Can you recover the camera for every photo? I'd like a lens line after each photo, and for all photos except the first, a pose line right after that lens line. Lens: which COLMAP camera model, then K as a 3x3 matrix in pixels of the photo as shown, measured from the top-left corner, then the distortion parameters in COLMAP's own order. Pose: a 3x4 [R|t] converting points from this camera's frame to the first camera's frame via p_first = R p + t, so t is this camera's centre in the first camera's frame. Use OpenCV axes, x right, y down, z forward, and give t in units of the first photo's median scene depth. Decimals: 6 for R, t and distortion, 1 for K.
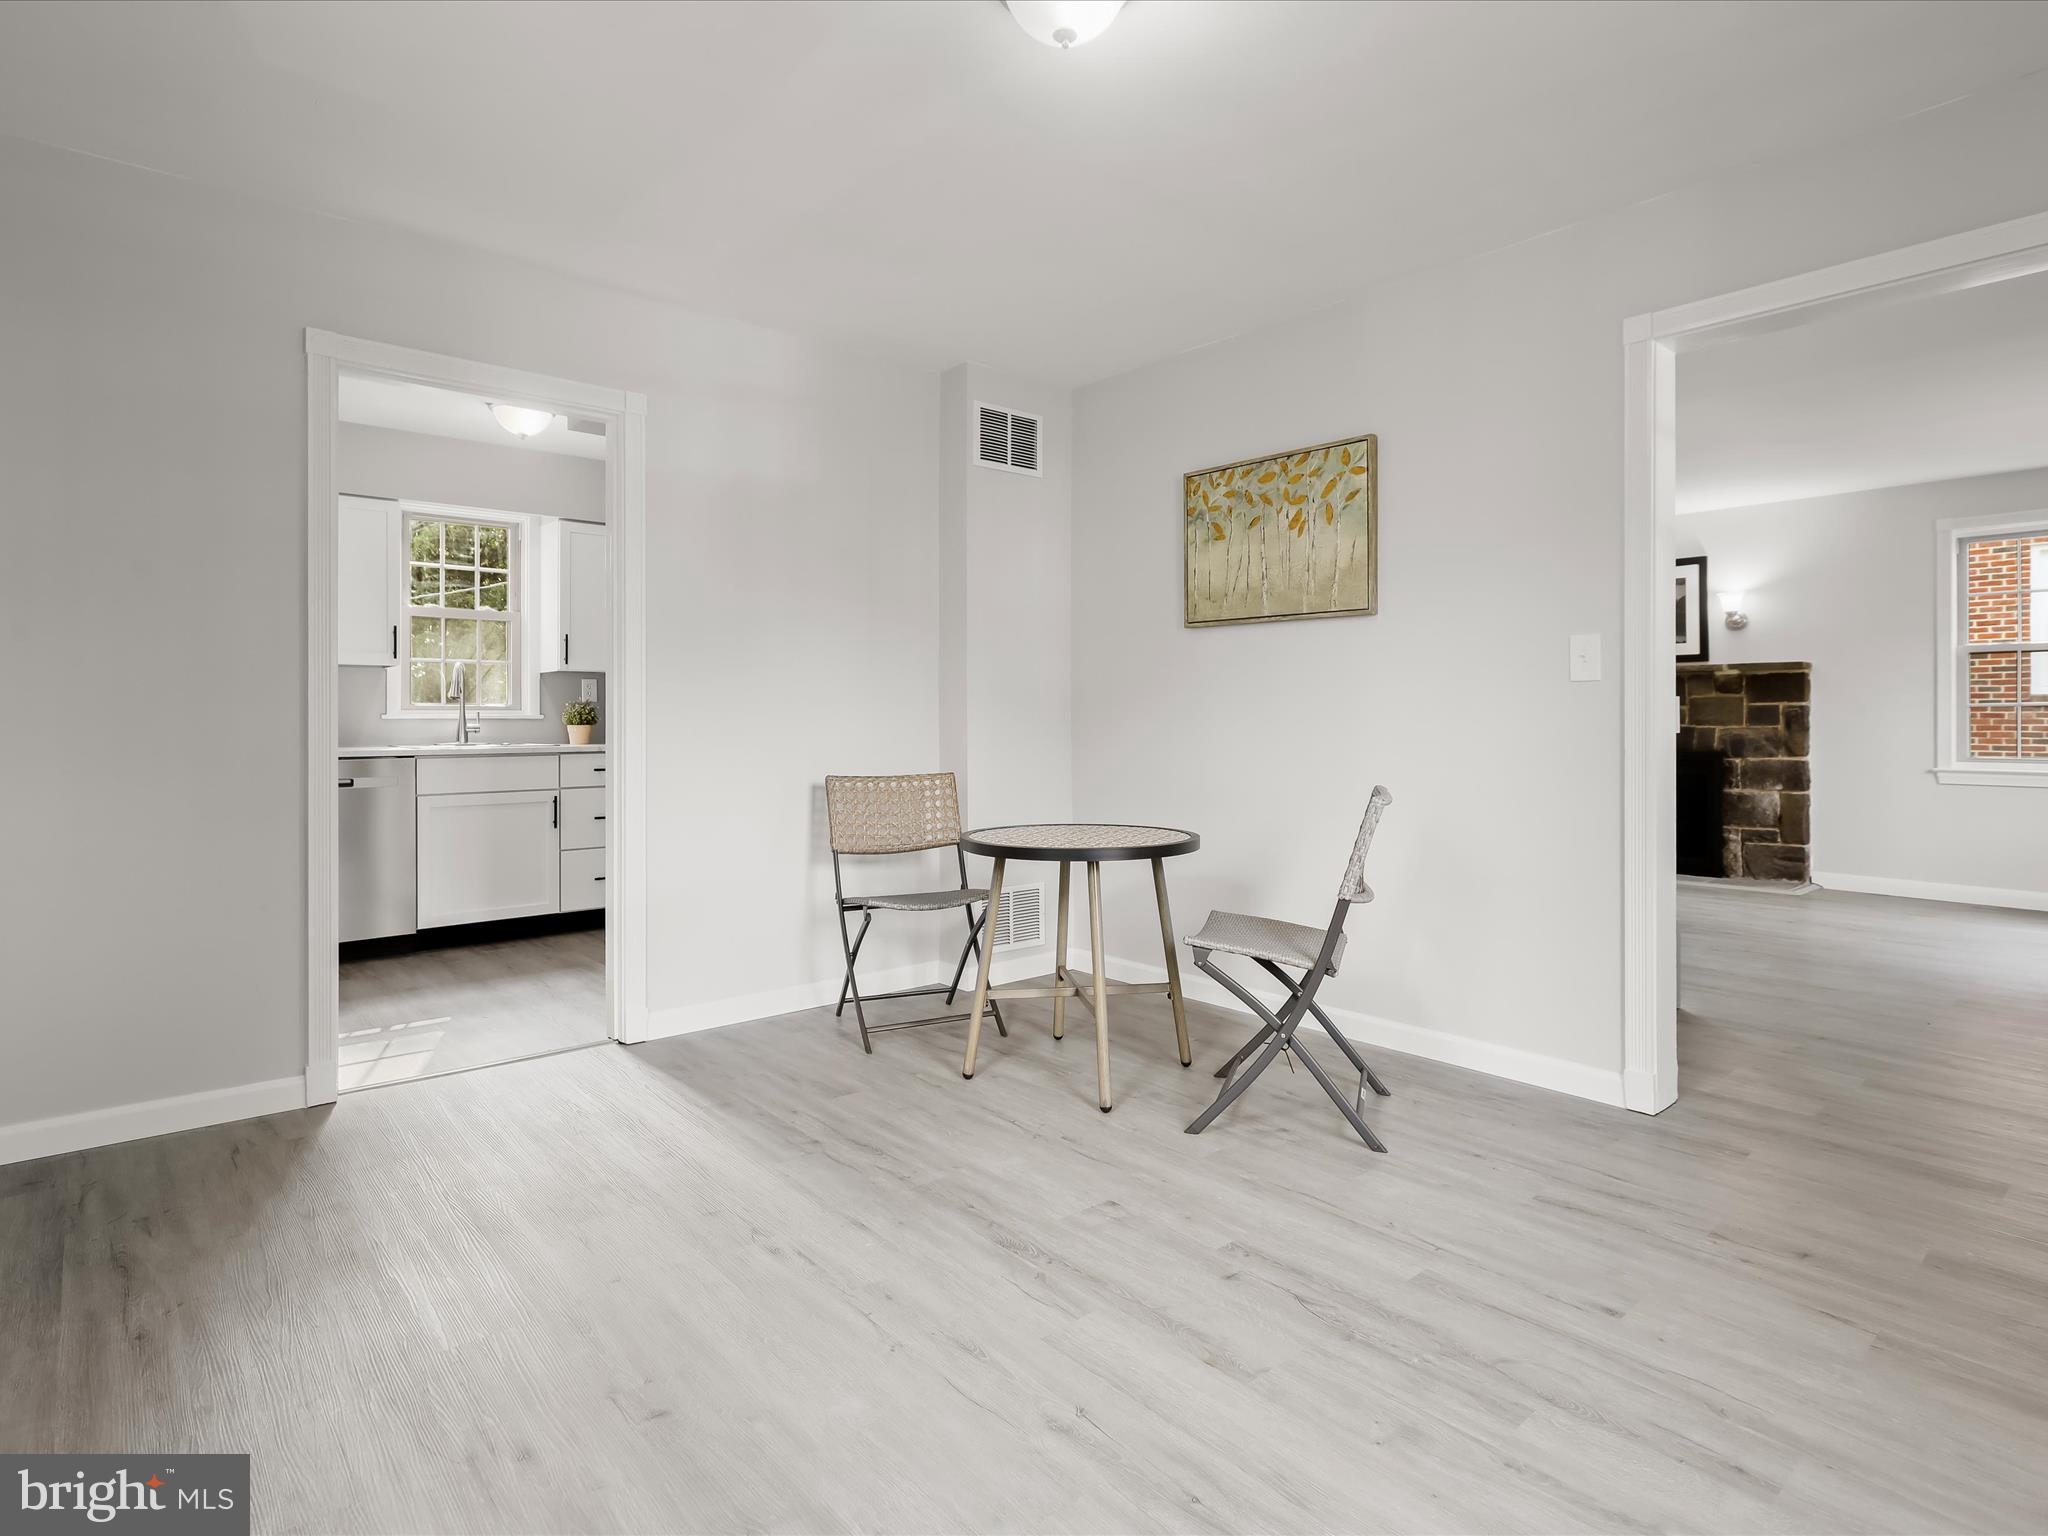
lens RADIAL K [[1110.7, 0, 1011.7], [0, 1110.7, 700.6], [0, 0, 1]] dist [-0.013772, 0.003992]
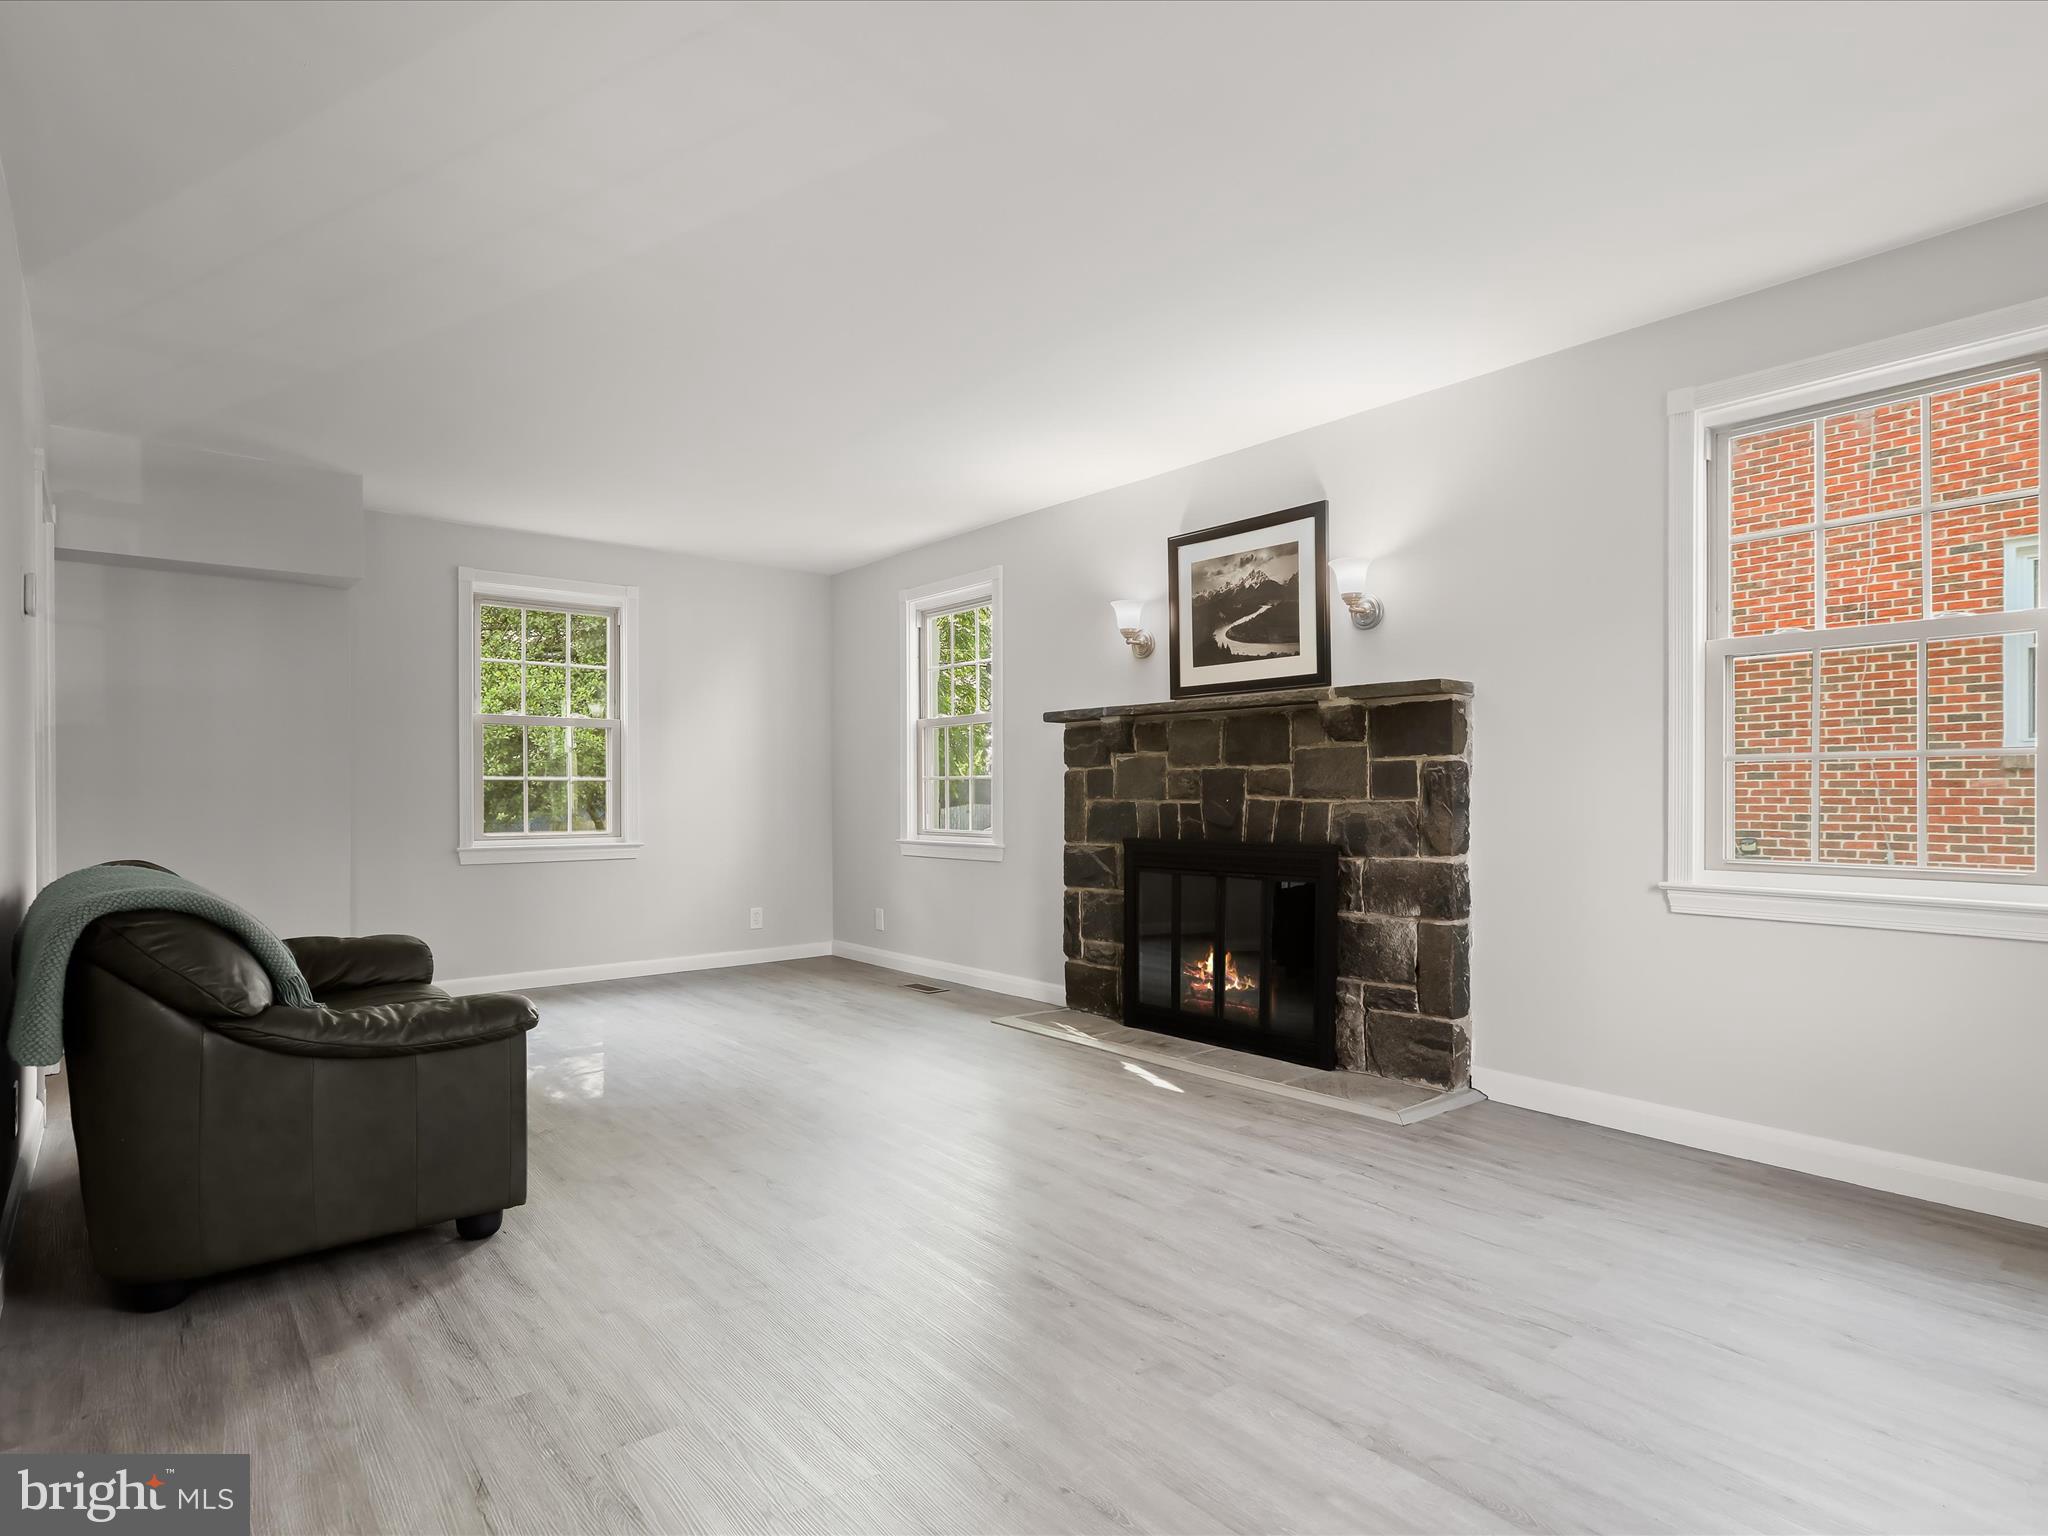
lens RADIAL K [[1110.7, 0, 1027.1], [0, 1110.7, 782.3], [0, 0, 1]] dist [-0.013772, 0.003992]
pose [[0.999652, -0.001809, -0.026307, 0.514213], [0.002004, 0.999971, 0.007397, 0.010026], [0.026293, -0.007447, 0.999627, 0.445123]]
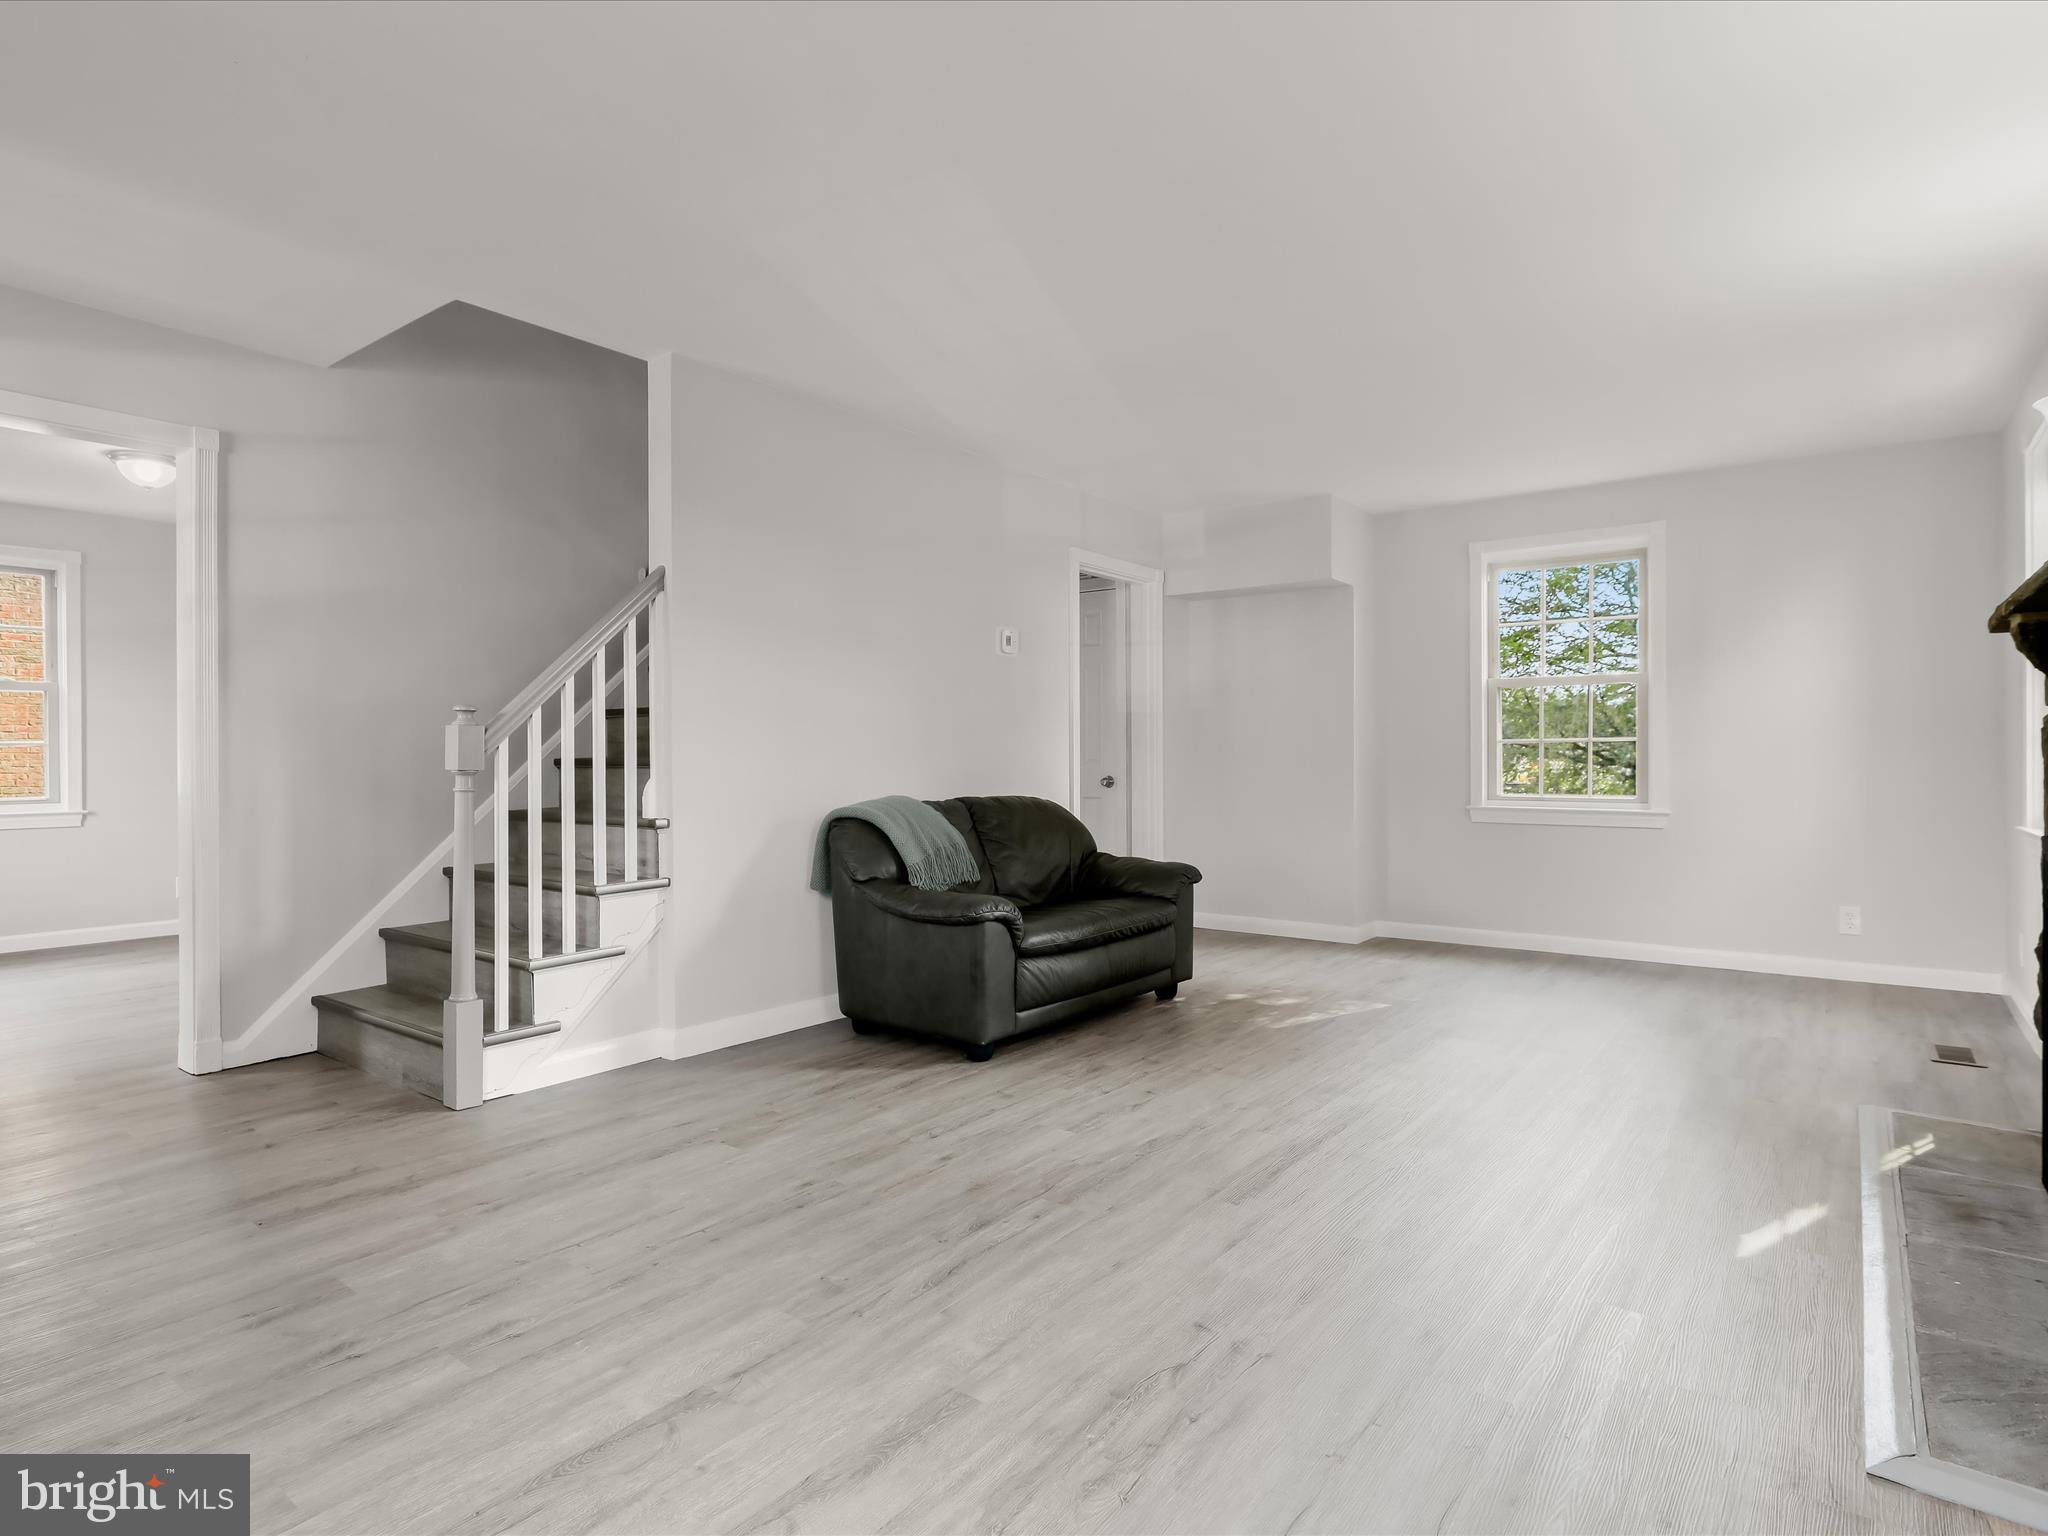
lens RADIAL K [[1110.7, 0, 1019.7], [0, 1110.7, 766.2], [0, 0, 1]] dist [-0.013772, 0.003992]
pose [[0.195494, 0.008787, -0.980666, 0.791805], [0.018837, 0.999742, 0.012713, 0.013341], [0.980524, -0.020958, 0.195278, 0.672973]]
